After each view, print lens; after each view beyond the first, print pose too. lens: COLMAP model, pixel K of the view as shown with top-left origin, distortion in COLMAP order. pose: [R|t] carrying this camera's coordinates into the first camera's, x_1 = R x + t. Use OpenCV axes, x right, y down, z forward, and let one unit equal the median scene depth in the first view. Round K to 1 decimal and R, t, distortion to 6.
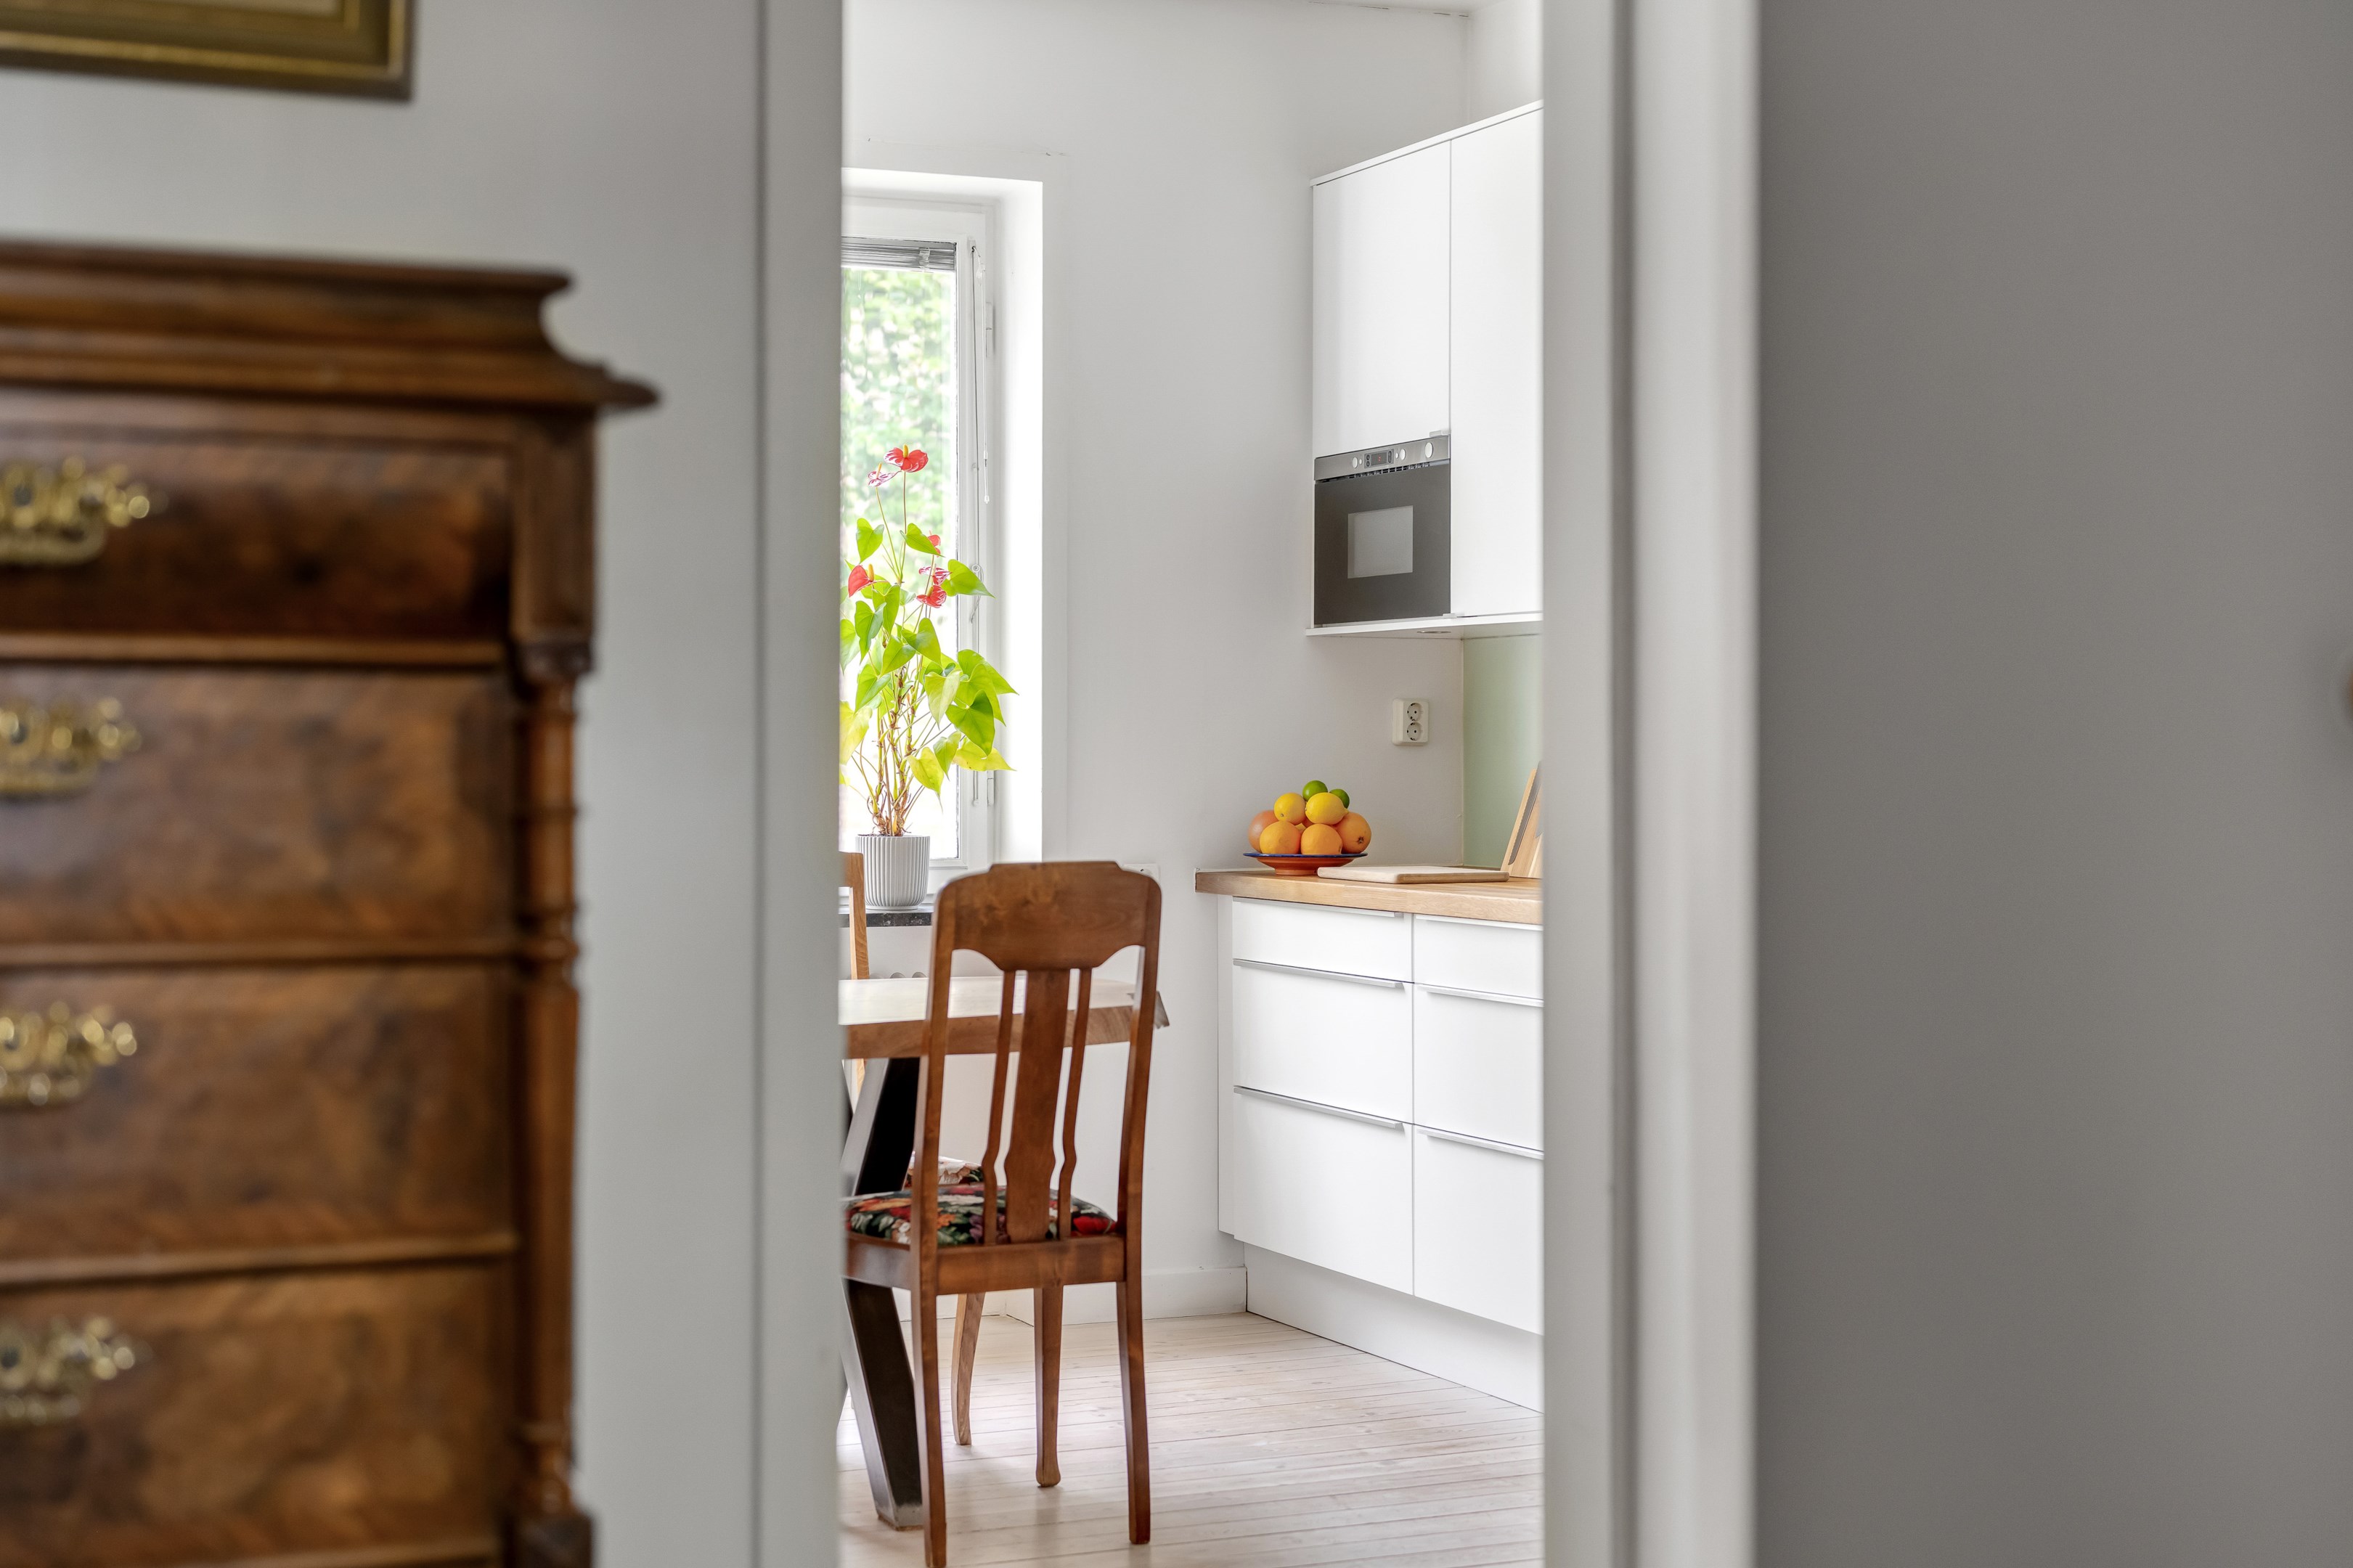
lens RADIAL K [[3459.2, 0, 1171.0], [0, 3459.2, 765.0], [0, 0, 1]] dist [0.006331, 0.000000]
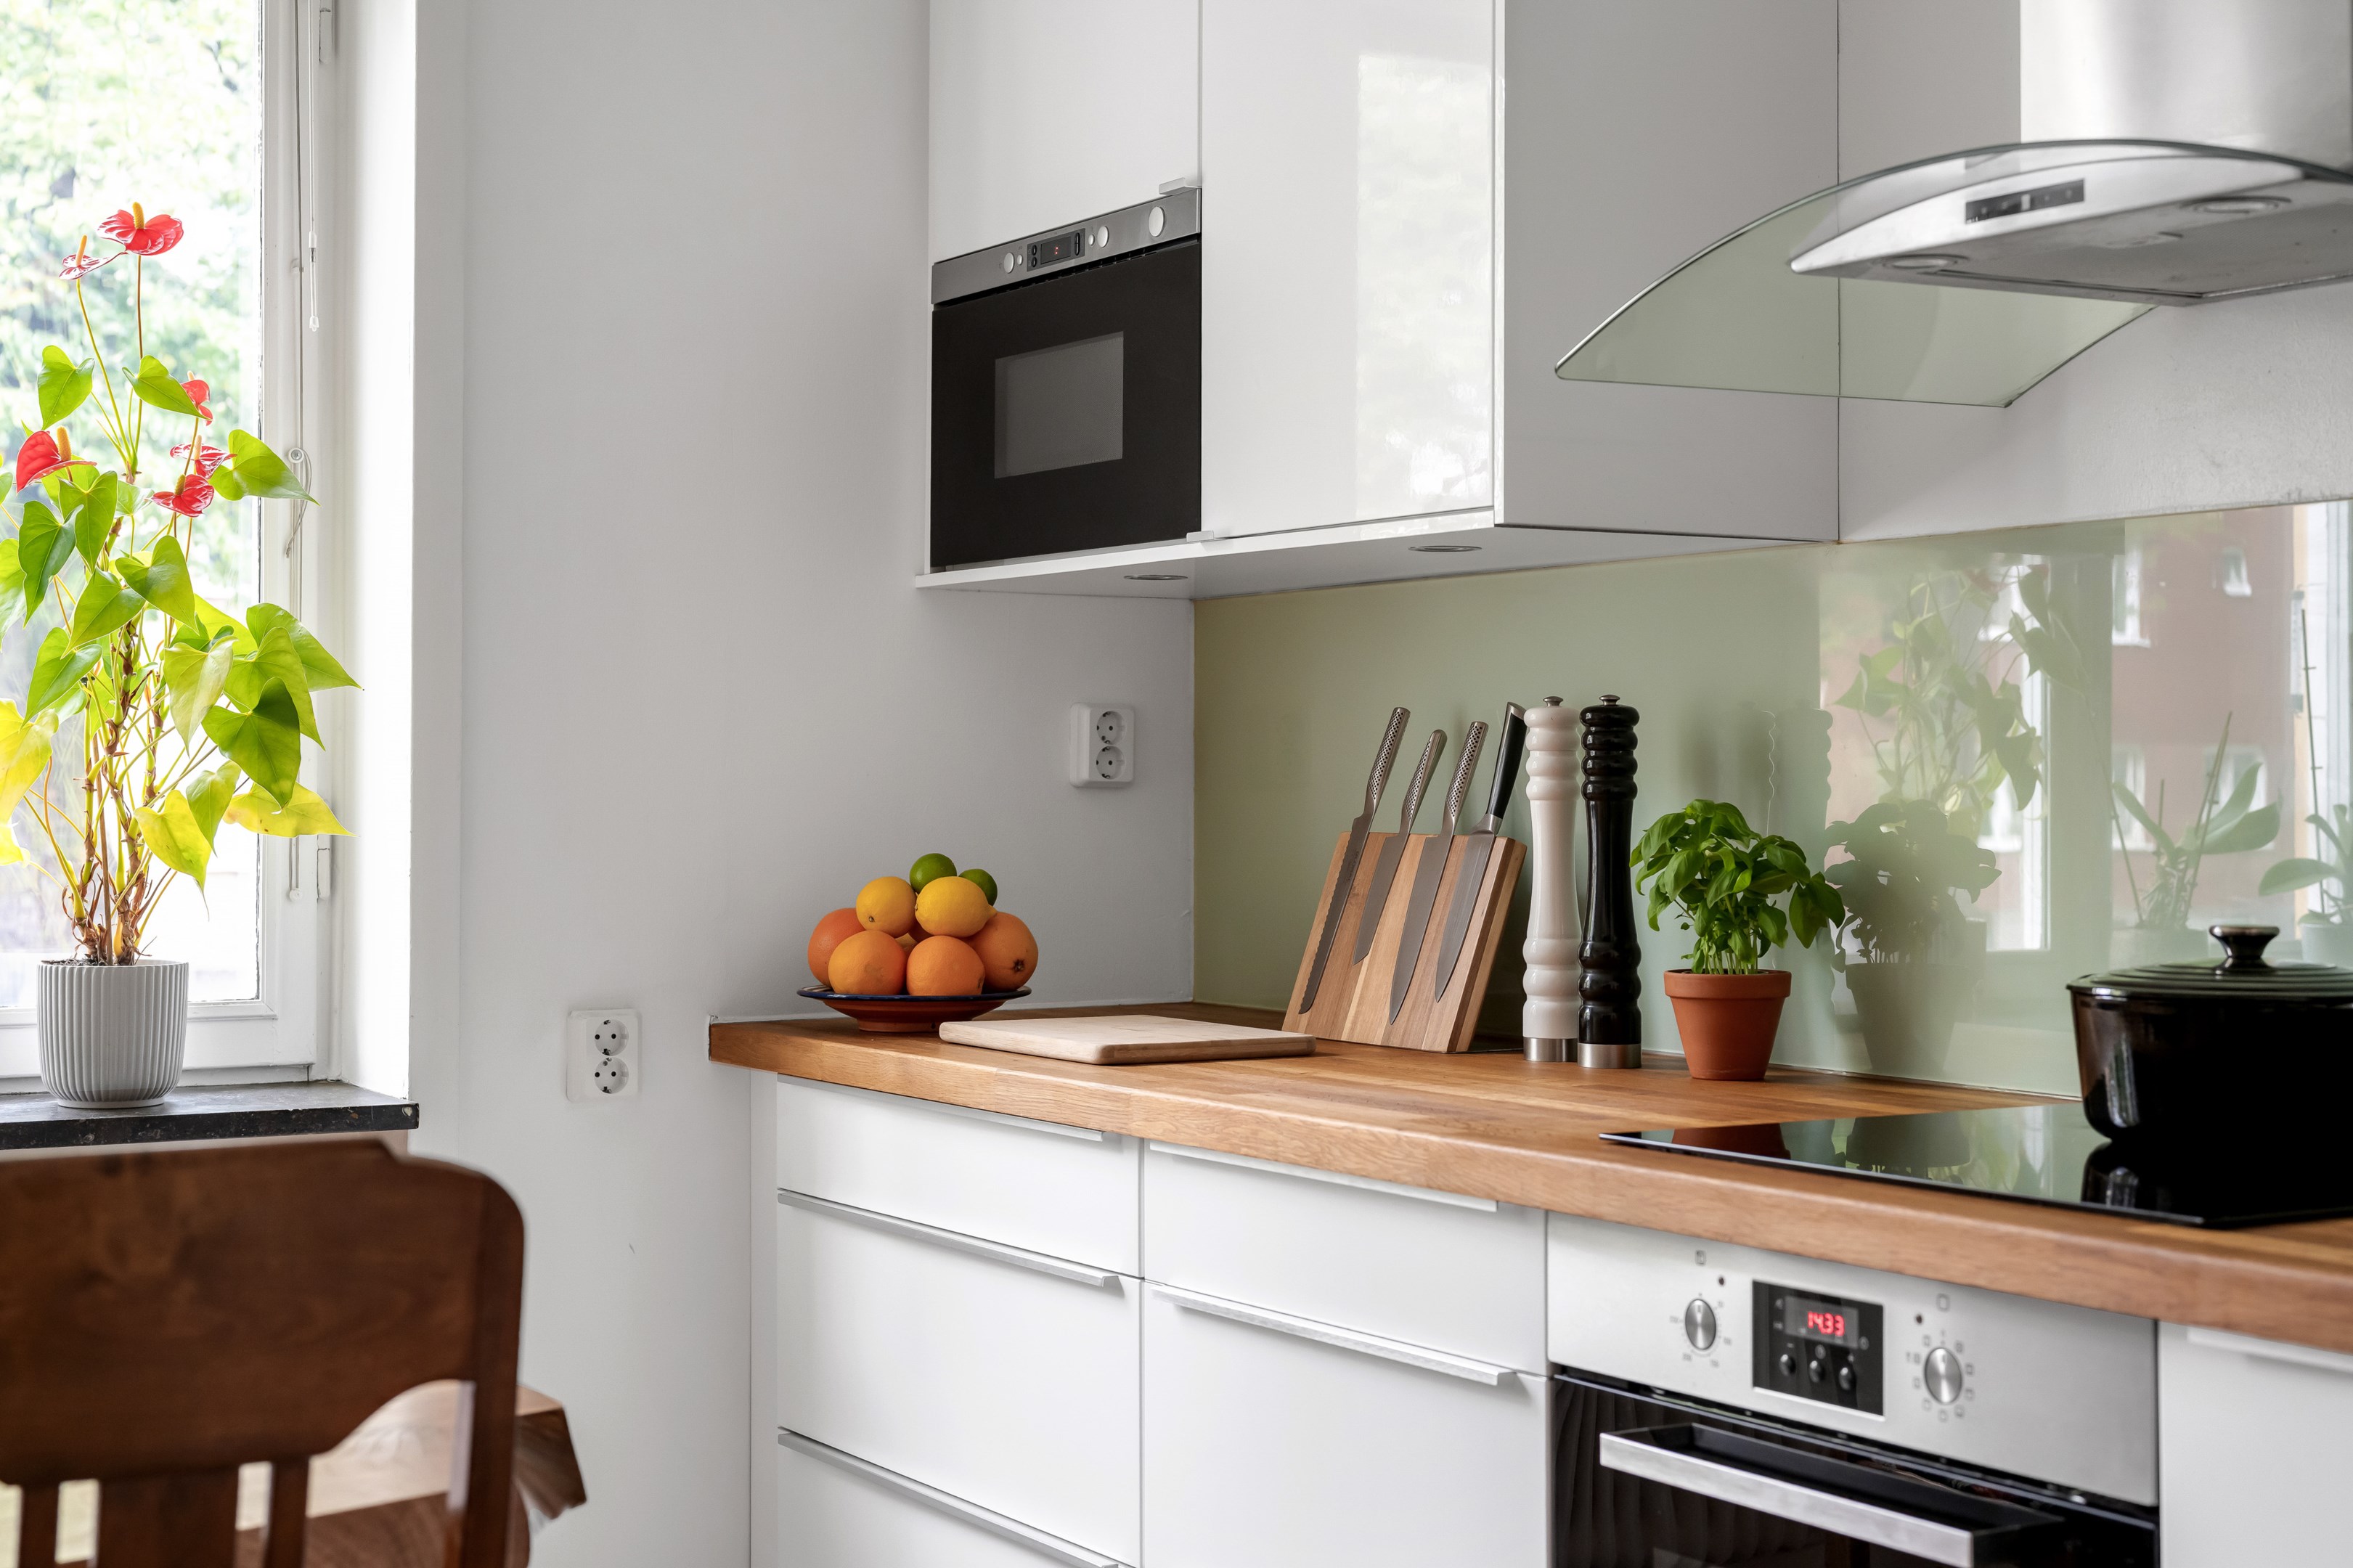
lens RADIAL K [[3459.2, 0, 1184.0], [0, 3459.2, 724.4], [0, 0, 1]] dist [0.006331, 0.000000]
pose [[0.992410, 0.003402, 0.122925, 0.014635], [-0.000695, 0.999756, -0.022057, -0.003811], [-0.122970, 0.021804, 0.992171, 0.474717]]
